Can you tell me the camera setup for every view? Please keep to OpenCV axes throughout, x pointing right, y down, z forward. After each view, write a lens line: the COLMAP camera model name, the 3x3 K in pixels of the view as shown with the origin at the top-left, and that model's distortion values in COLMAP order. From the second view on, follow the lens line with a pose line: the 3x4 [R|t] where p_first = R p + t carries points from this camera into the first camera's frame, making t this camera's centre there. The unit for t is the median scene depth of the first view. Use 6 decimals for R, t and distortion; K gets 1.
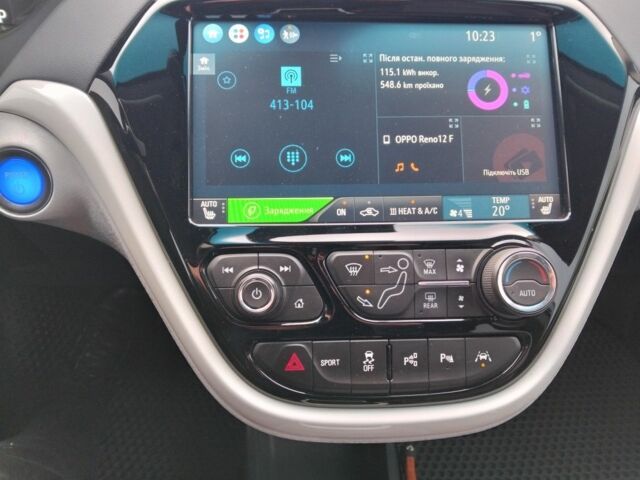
lens RADIAL K [[507.4, 0, 320.0], [0, 507.4, 240.0], [0, 0, 1]] dist [0.074838, -0.159438]
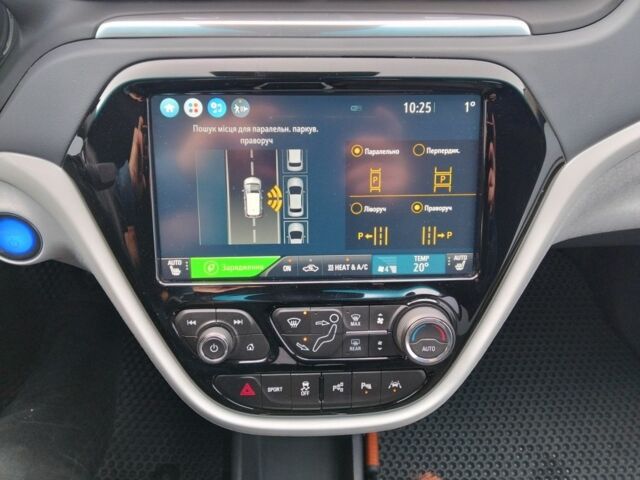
lens RADIAL K [[507.4, 0, 320.0], [0, 507.4, 240.0], [0, 0, 1]] dist [0.074838, -0.159438]
pose [[0.999854, 0.017011, -0.001801, 0.127577], [-0.015850, 0.960869, 0.276550, -0.474470], [0.006435, -0.276481, 0.960998, -0.133103]]
